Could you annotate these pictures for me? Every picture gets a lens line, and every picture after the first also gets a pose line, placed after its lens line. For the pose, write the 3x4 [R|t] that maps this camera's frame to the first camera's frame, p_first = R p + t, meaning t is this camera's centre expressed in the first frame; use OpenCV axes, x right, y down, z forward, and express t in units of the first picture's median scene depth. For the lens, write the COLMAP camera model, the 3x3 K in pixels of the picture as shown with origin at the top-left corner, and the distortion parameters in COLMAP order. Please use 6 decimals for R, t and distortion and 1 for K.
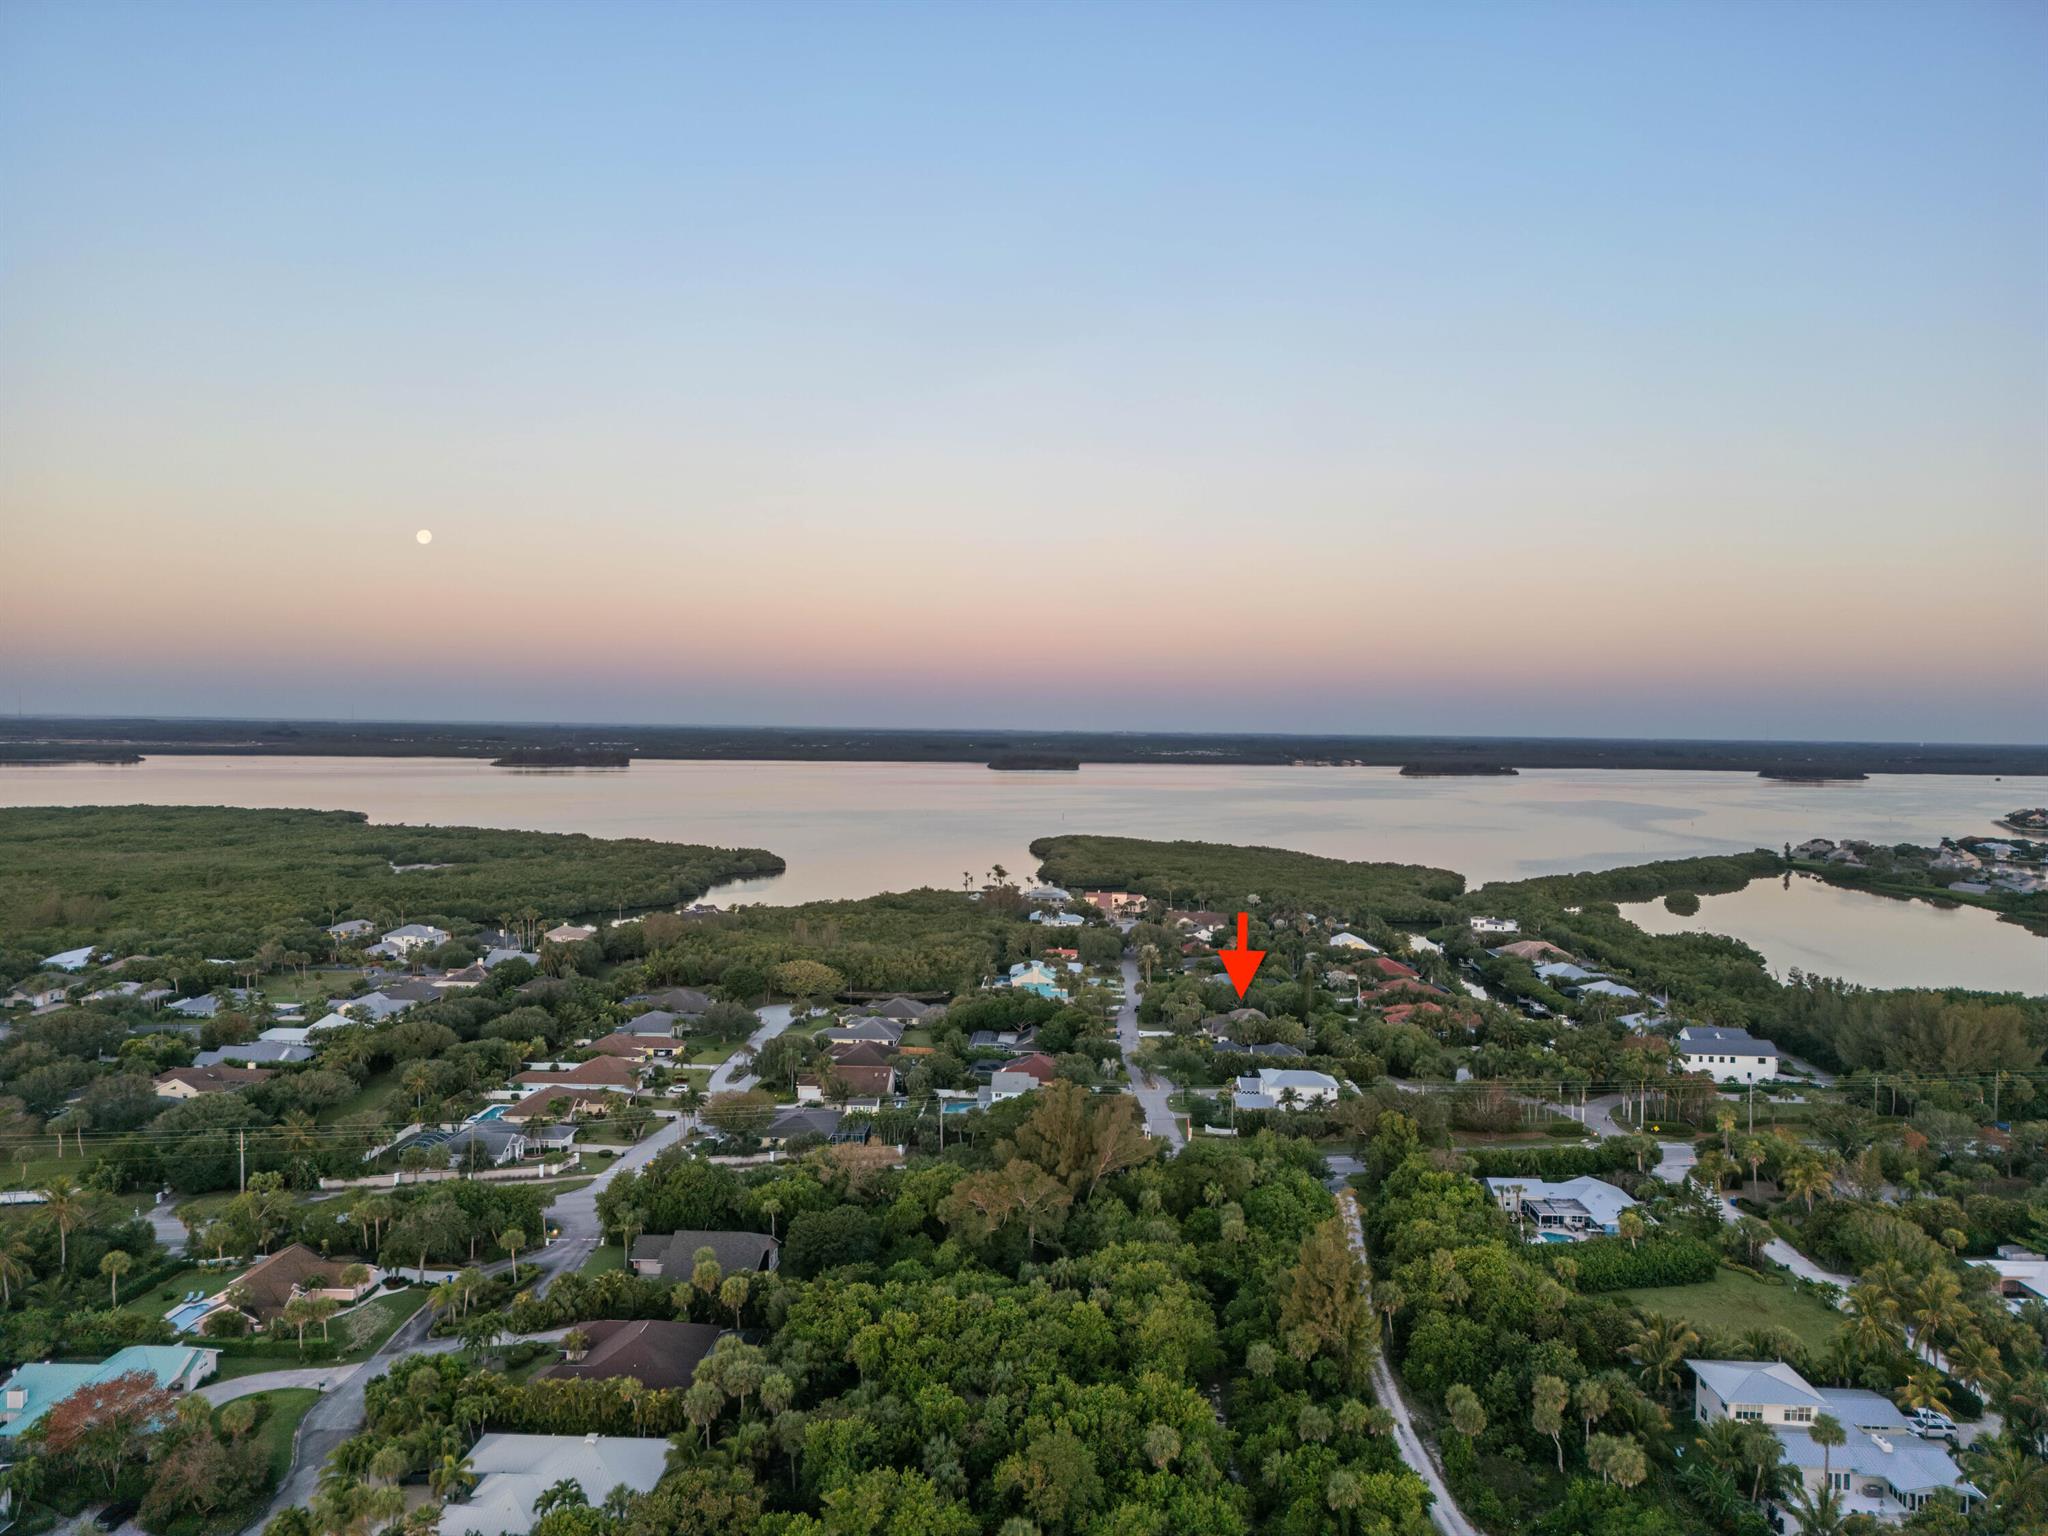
lens RADIAL K [[1397.5, 0, 1023.4], [0, 1397.5, 766.6], [0, 0, 1]] dist [0.004013, -0.004533]
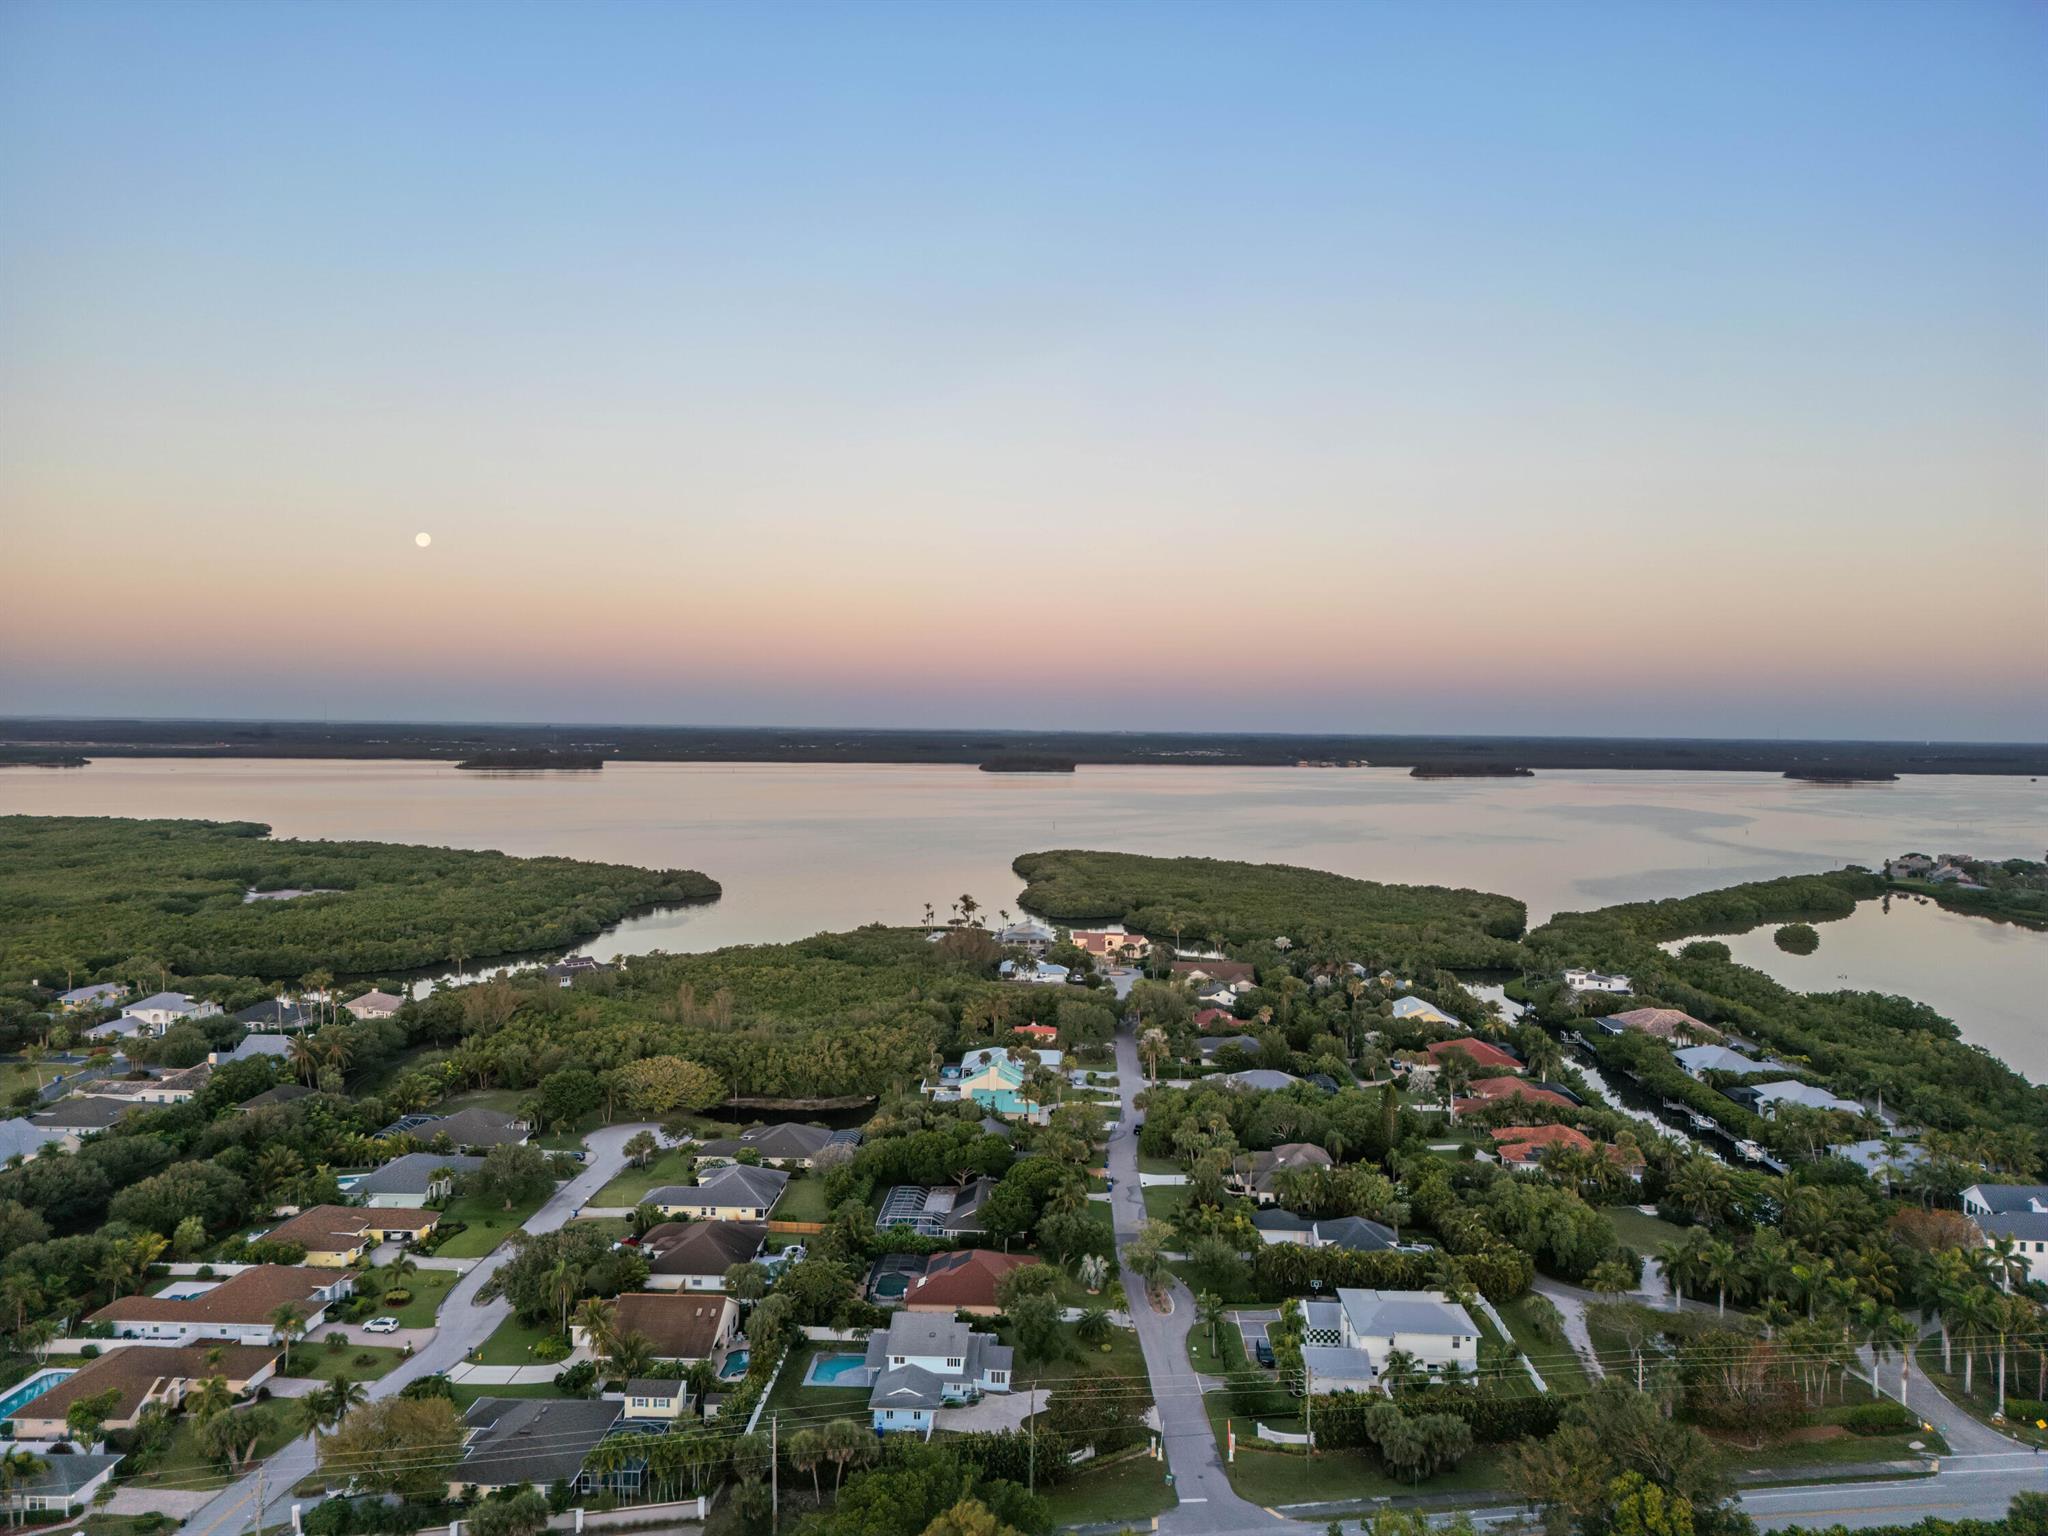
lens RADIAL K [[1397.5, 0, 1024.3], [0, 1397.5, 764.4], [0, 0, 1]] dist [0.004013, -0.004533]
pose [[0.999998, -0.001349, 0.001679, 0.018139], [0.001351, 0.999998, -0.001530, -0.006426], [-0.001677, 0.001532, 0.999997, 0.227204]]
